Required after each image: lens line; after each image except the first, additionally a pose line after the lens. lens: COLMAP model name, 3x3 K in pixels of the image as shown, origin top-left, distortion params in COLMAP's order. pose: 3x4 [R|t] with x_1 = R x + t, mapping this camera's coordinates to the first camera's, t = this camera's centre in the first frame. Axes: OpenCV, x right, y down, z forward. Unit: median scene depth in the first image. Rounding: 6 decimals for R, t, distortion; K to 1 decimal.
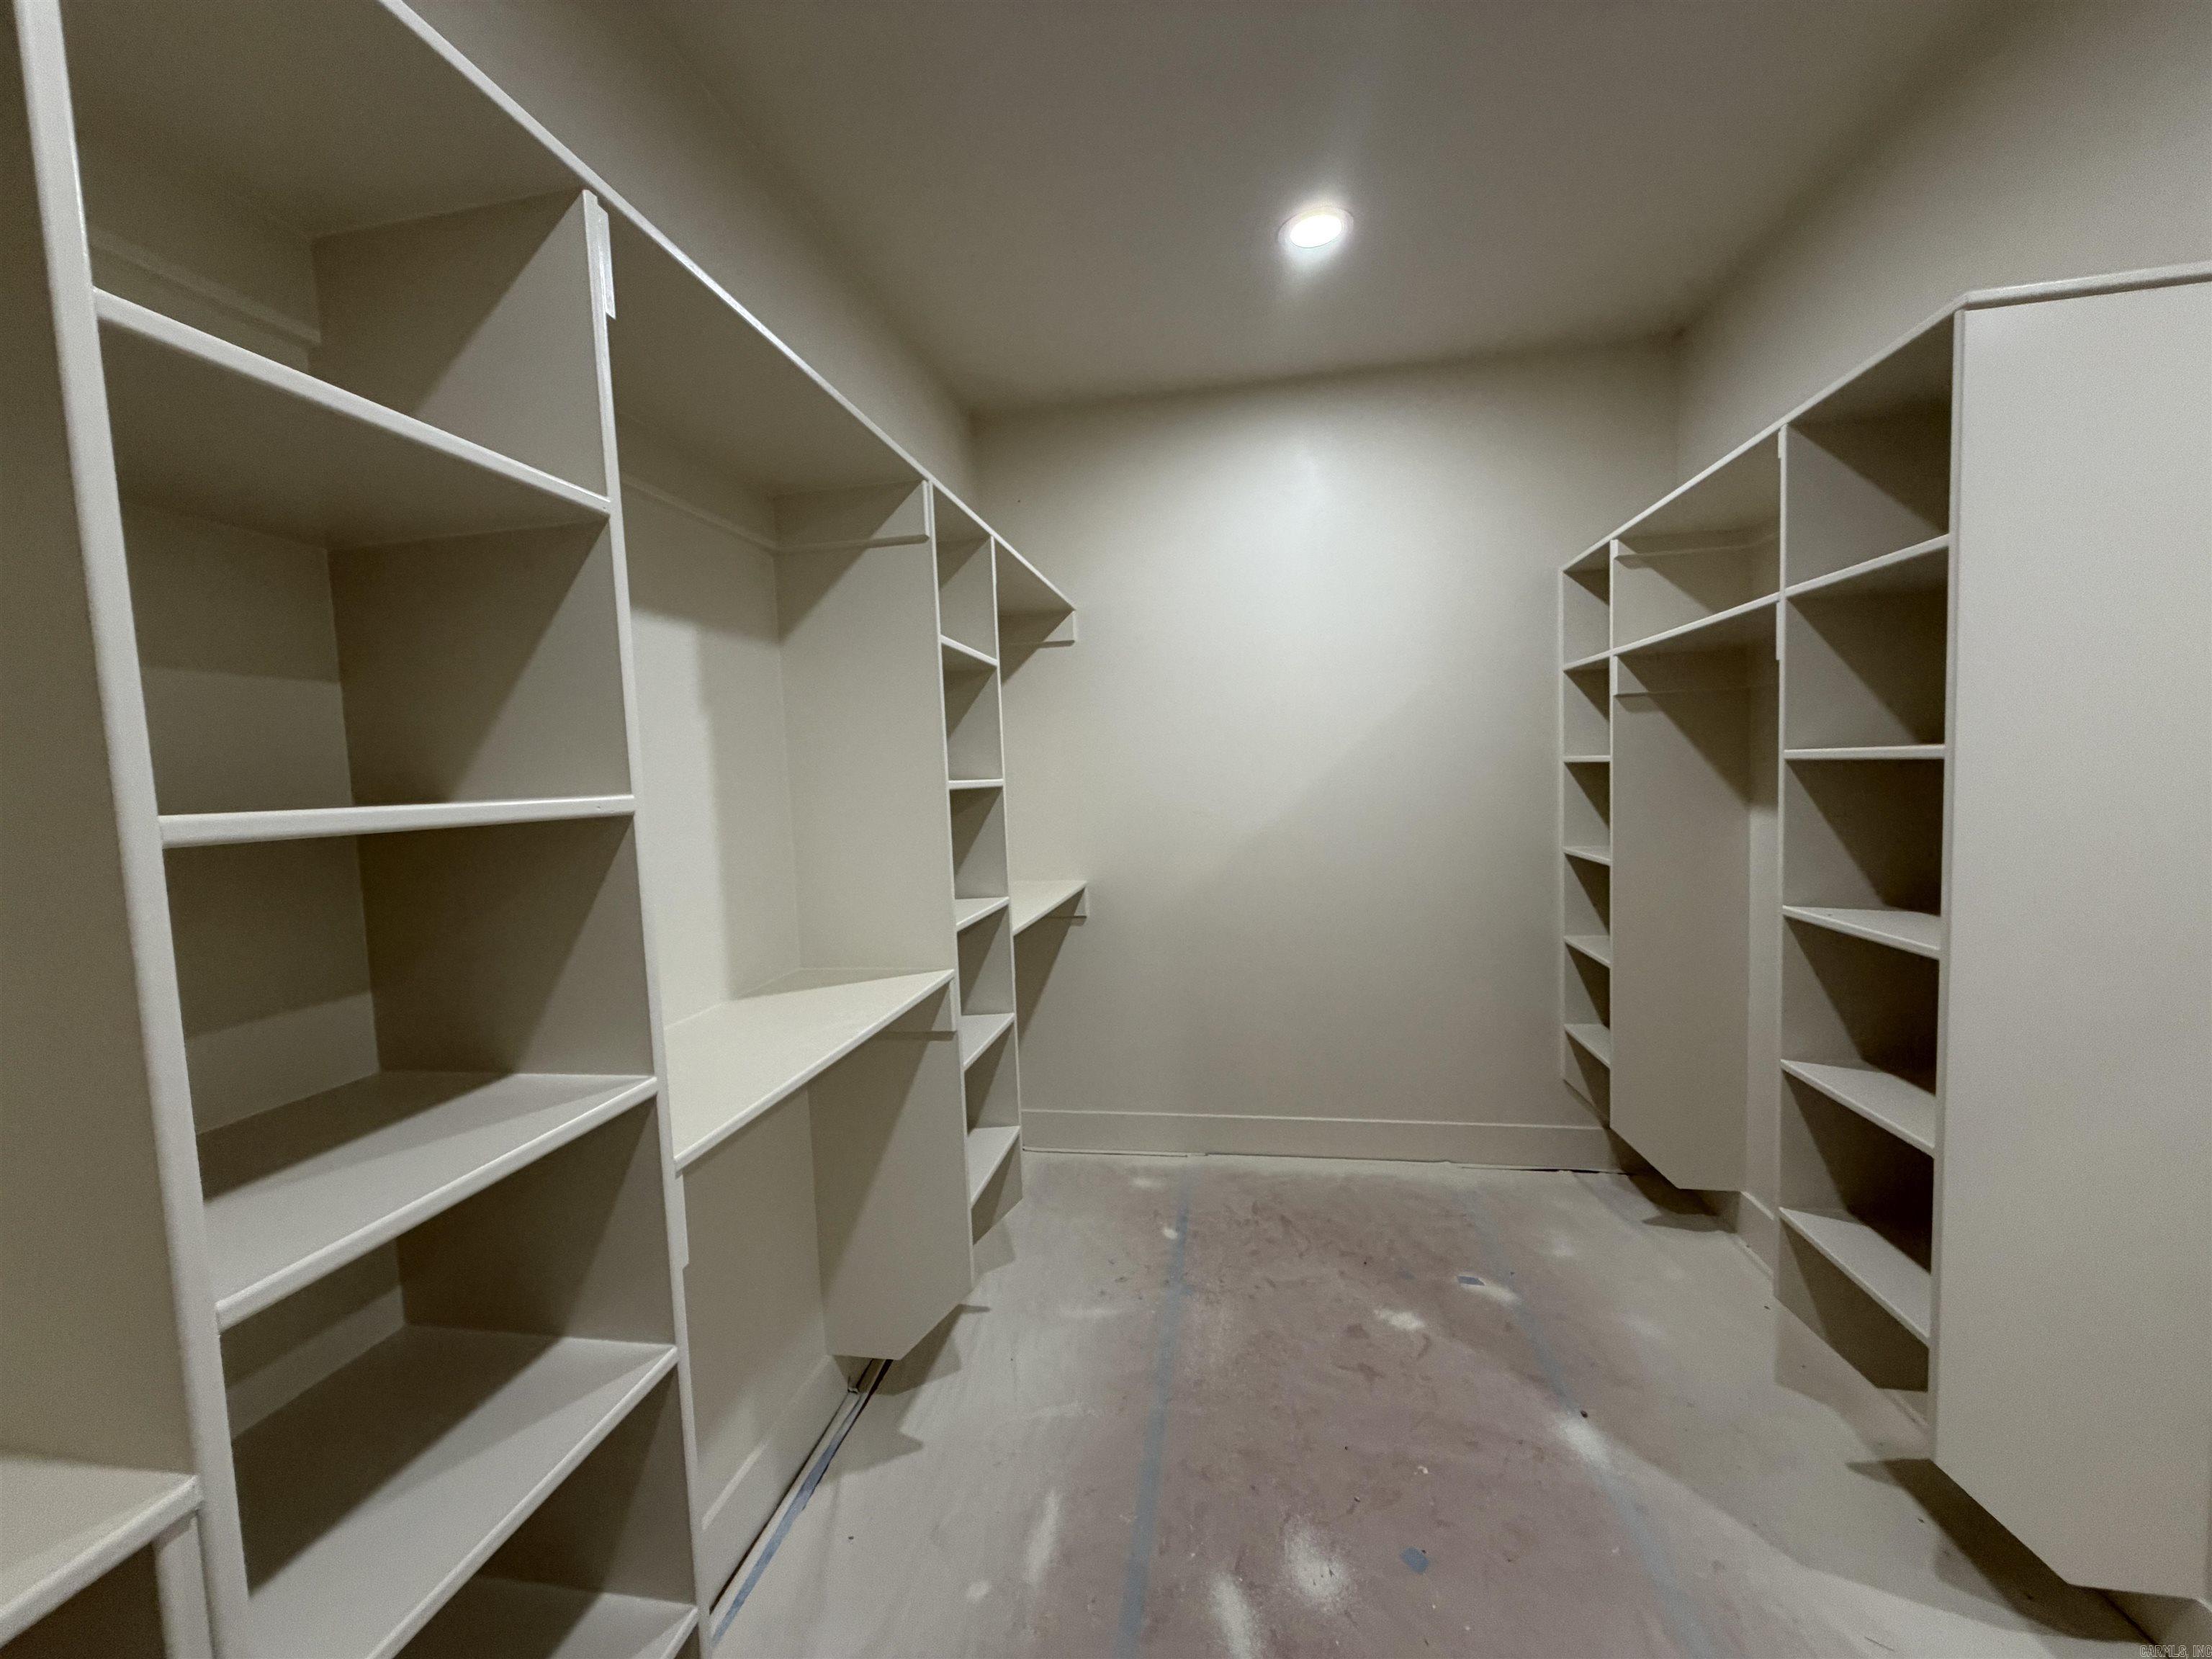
lens RADIAL K [[881.4, 0, 1106.0], [0, 881.4, 829.5], [0, 0, 1]] dist [-0.001458, -0.000011]
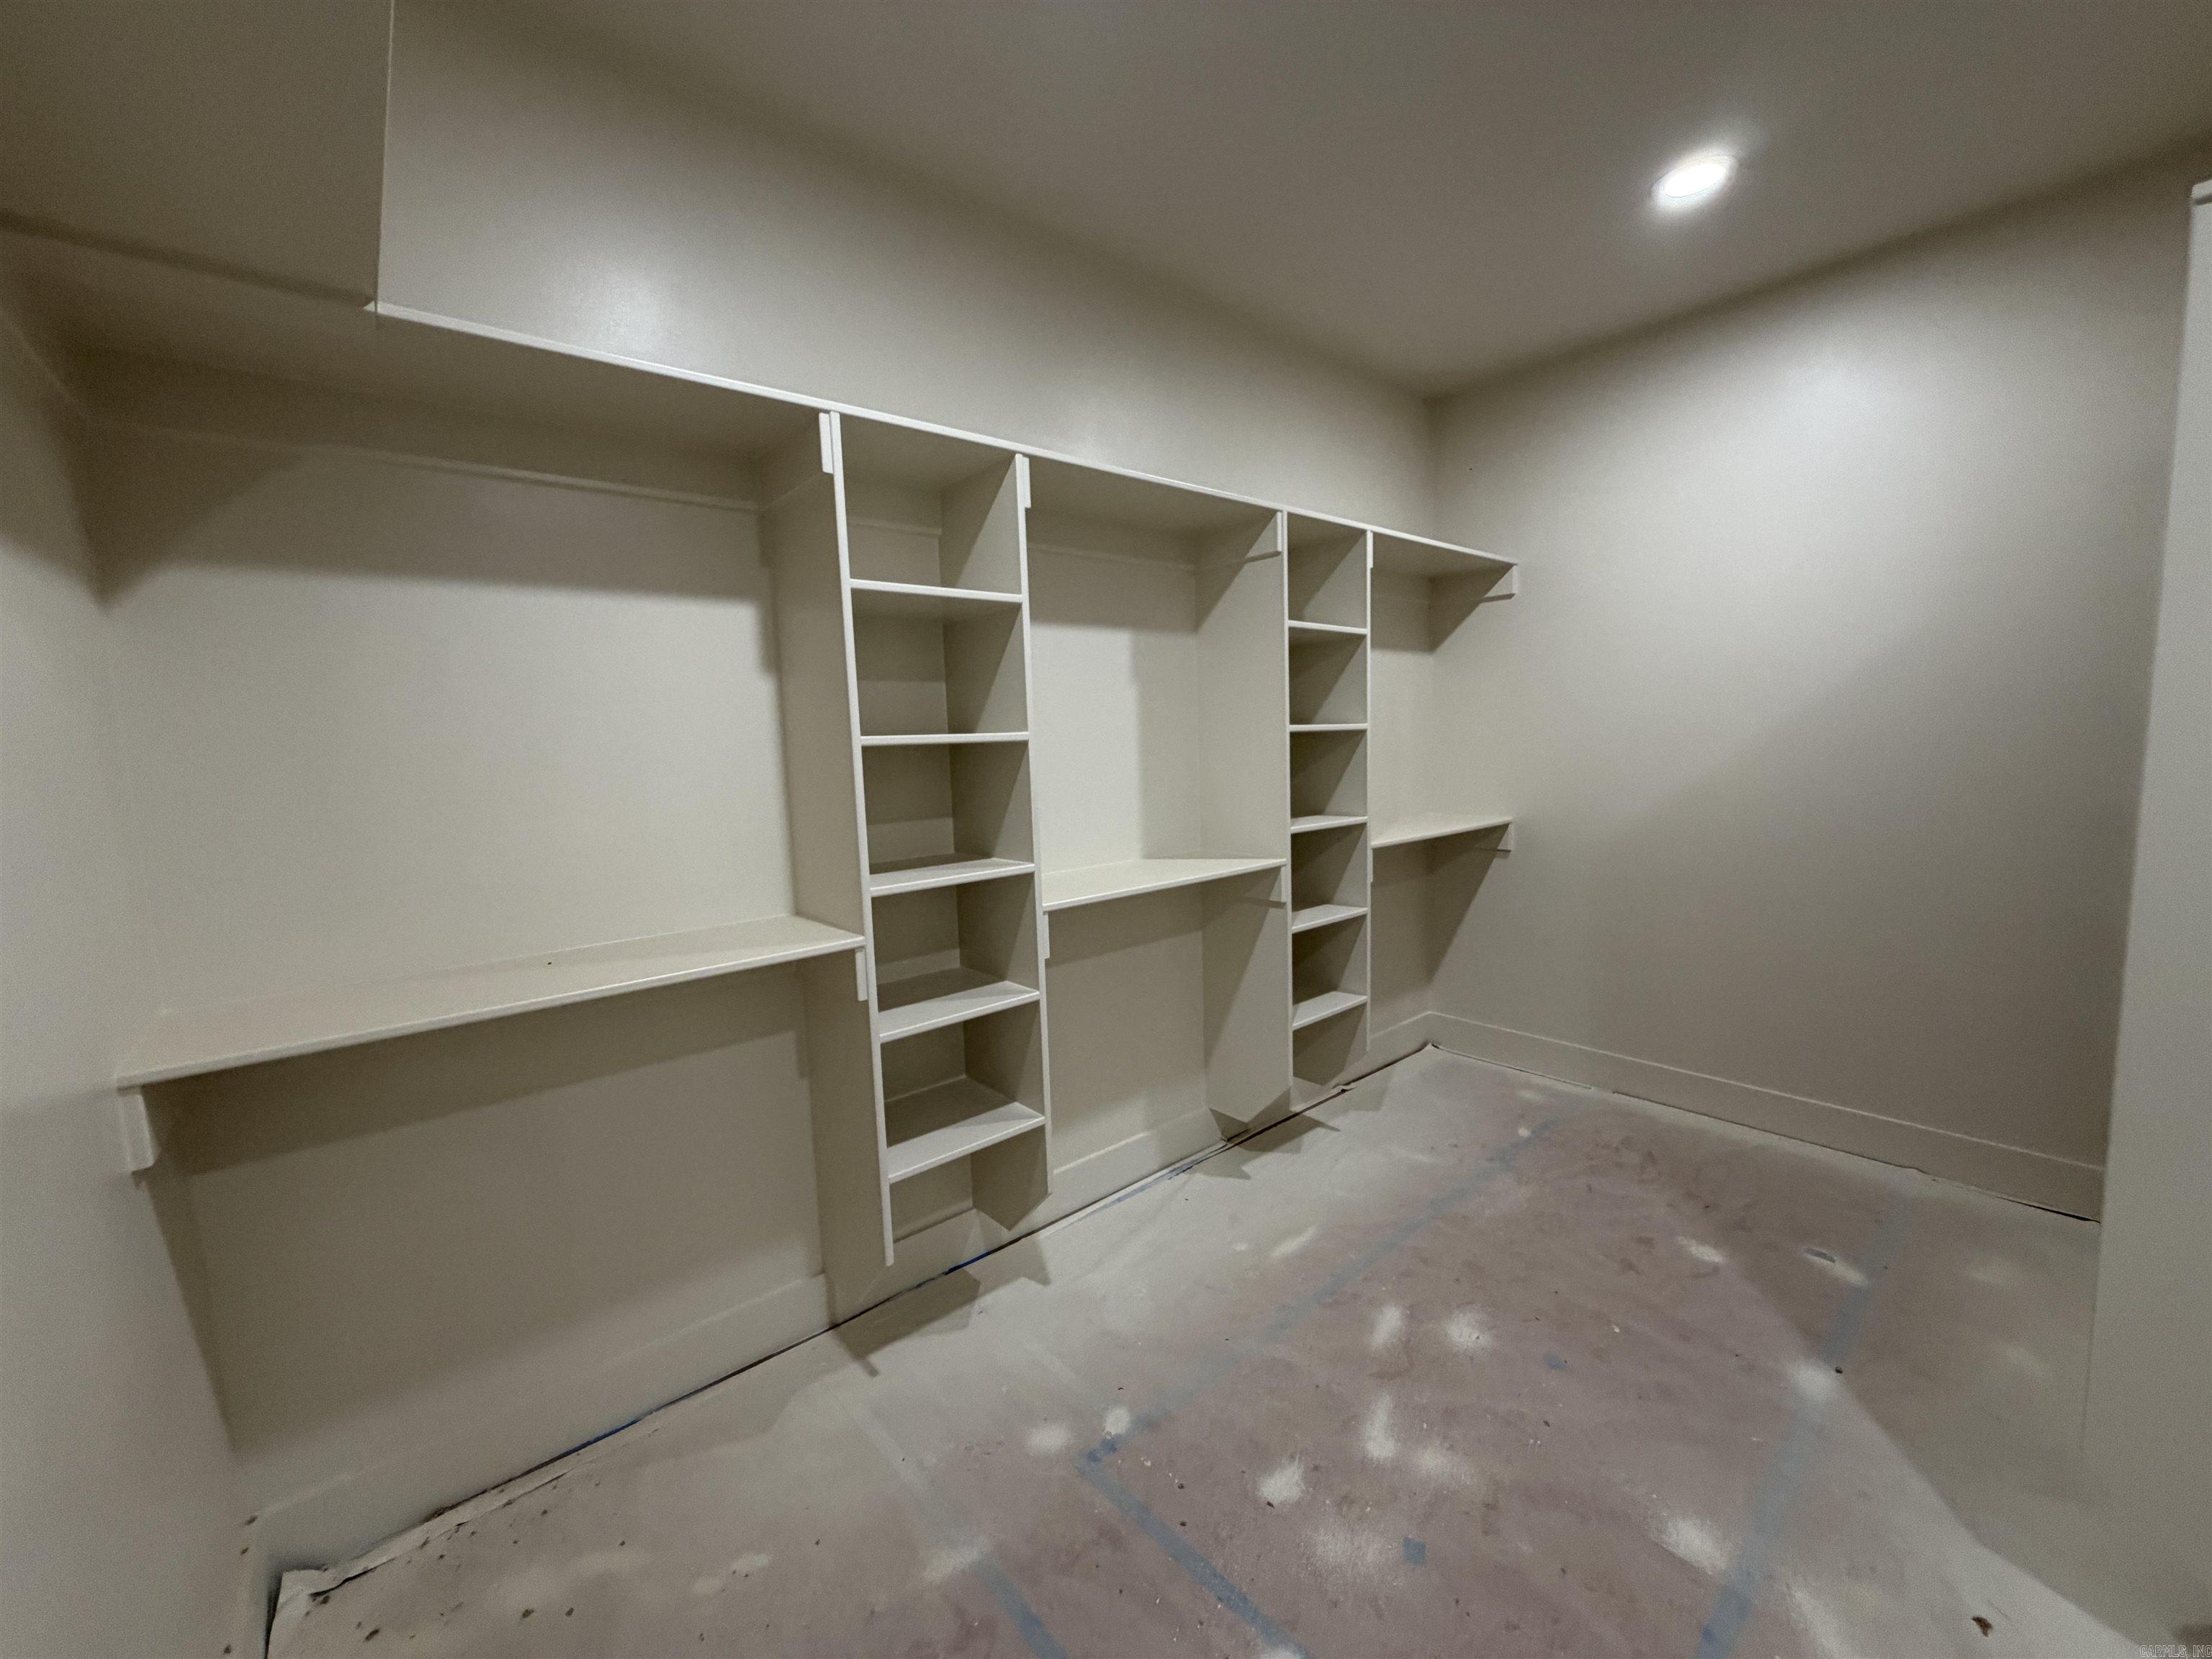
lens RADIAL K [[889.5, 0, 1106.0], [0, 889.5, 829.5], [0, 0, 1]] dist [0.002943, 0.000127]
pose [[0.772475, 0.081253, -0.629826, 0.500490], [-0.039764, 0.996023, 0.079725, 0.008622], [0.633799, -0.036542, 0.772634, -0.285875]]
